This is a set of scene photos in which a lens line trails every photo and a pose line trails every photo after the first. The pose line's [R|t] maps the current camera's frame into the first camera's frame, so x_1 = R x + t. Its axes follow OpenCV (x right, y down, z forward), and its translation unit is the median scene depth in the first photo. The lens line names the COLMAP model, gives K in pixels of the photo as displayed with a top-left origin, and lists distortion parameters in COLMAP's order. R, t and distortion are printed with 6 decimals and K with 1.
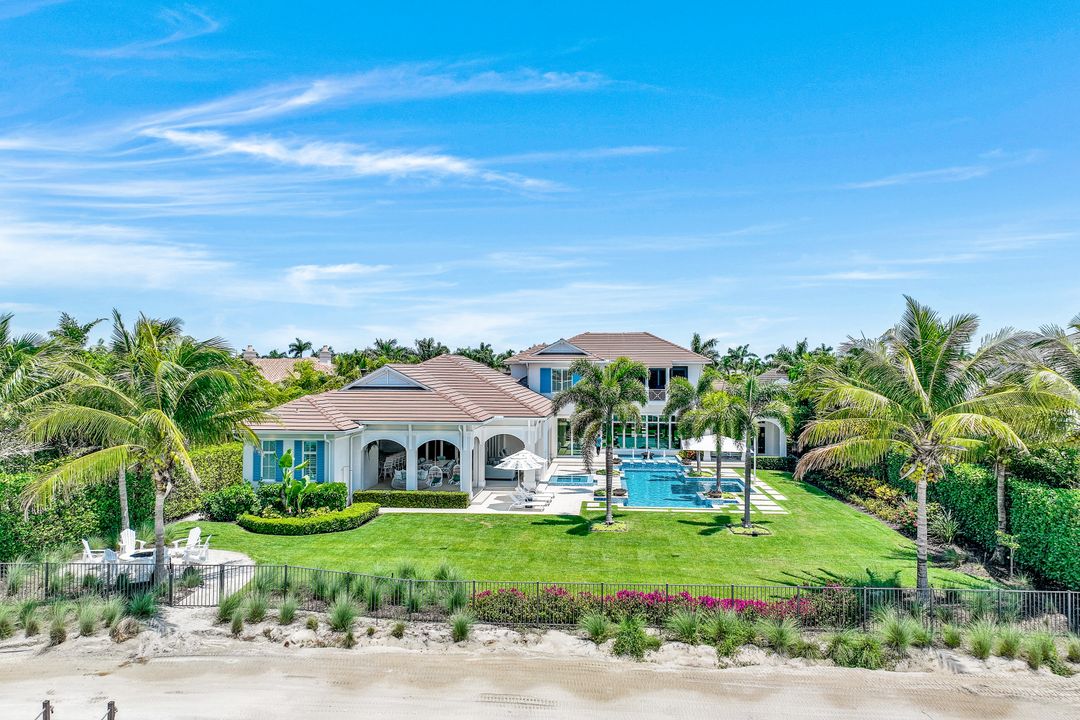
lens RADIAL K [[756.2, 0, 538.5], [0, 756.2, 409.7], [0, 0, 1]] dist [0.005385, 0.002987]
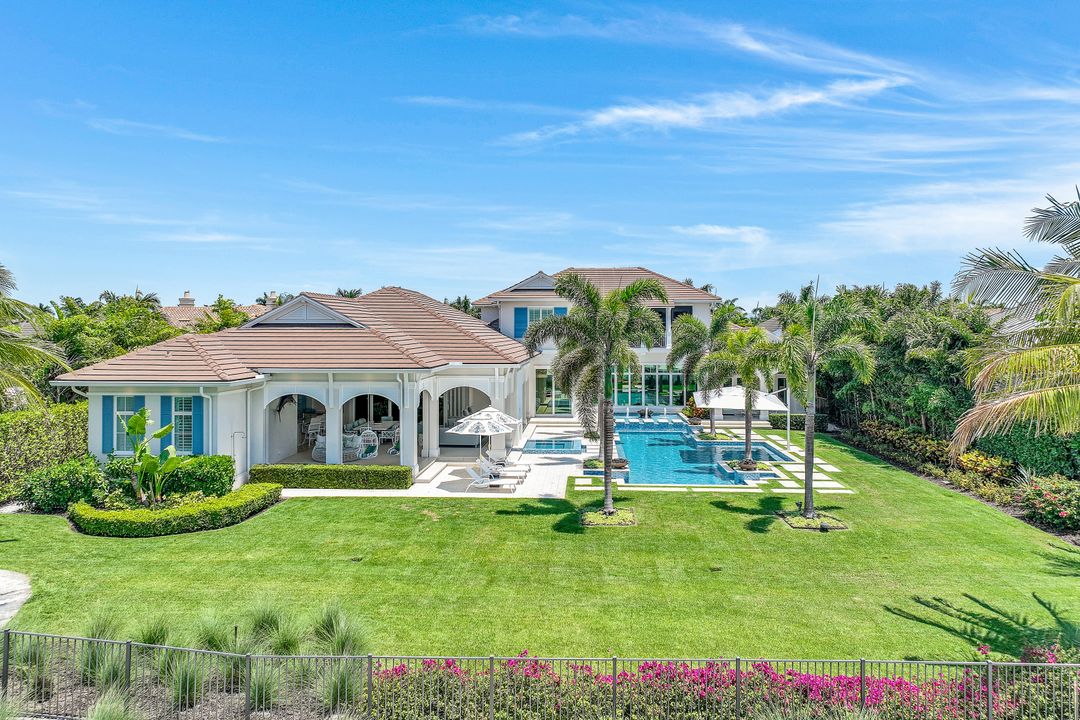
lens RADIAL K [[752.4, 0, 539.1], [0, 752.4, 374.0], [0, 0, 1]] dist [0.010274, 0.006475]
pose [[0.999648, -0.005527, 0.025962, 0.012063], [0.005353, 0.999963, 0.006735, 0.017935], [-0.025998, -0.006593, 0.999640, 0.296846]]
